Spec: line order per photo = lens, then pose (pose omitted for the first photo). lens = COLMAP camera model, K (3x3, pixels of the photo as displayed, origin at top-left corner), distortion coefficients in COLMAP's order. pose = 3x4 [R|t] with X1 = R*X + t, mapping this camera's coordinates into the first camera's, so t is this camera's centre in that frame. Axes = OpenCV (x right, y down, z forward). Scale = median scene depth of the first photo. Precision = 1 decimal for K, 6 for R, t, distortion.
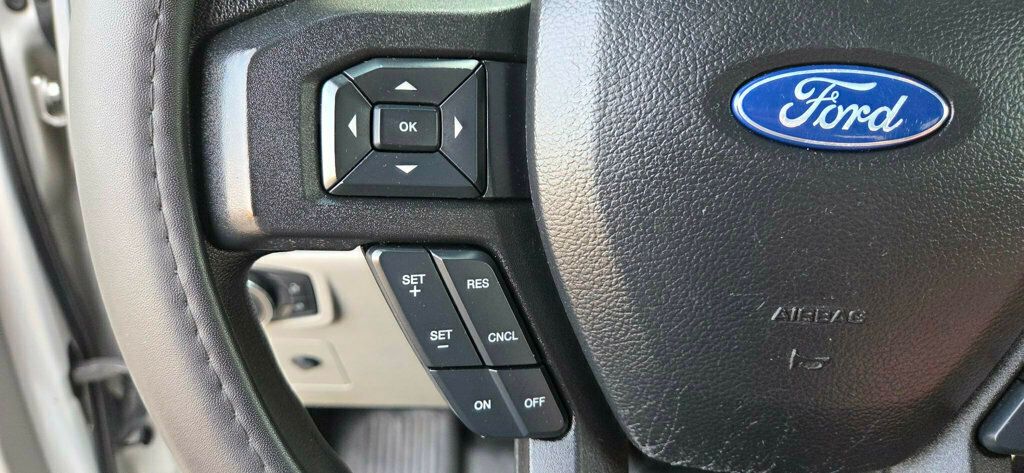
lens RADIAL K [[708.1, 0, 526.4], [0, 708.1, 235.2], [0, 0, 1]] dist [0.084528, -0.005704]
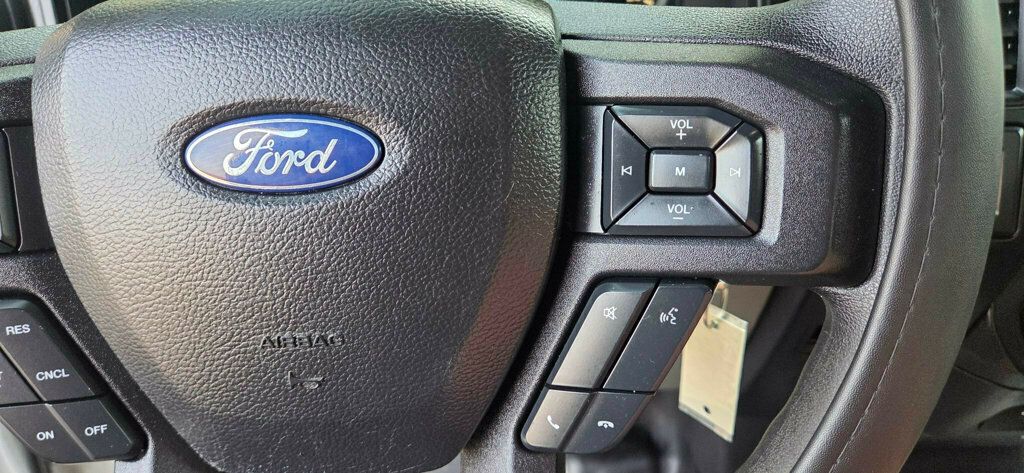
lens RADIAL K [[708.1, 0, 526.4], [0, 708.1, 235.2], [0, 0, 1]] dist [0.084528, -0.005704]
pose [[0.987163, -0.067903, -0.144561, 0.952135], [0.072742, 0.996945, 0.028456, -0.057667], [0.142187, -0.038606, 0.989087, -0.026255]]
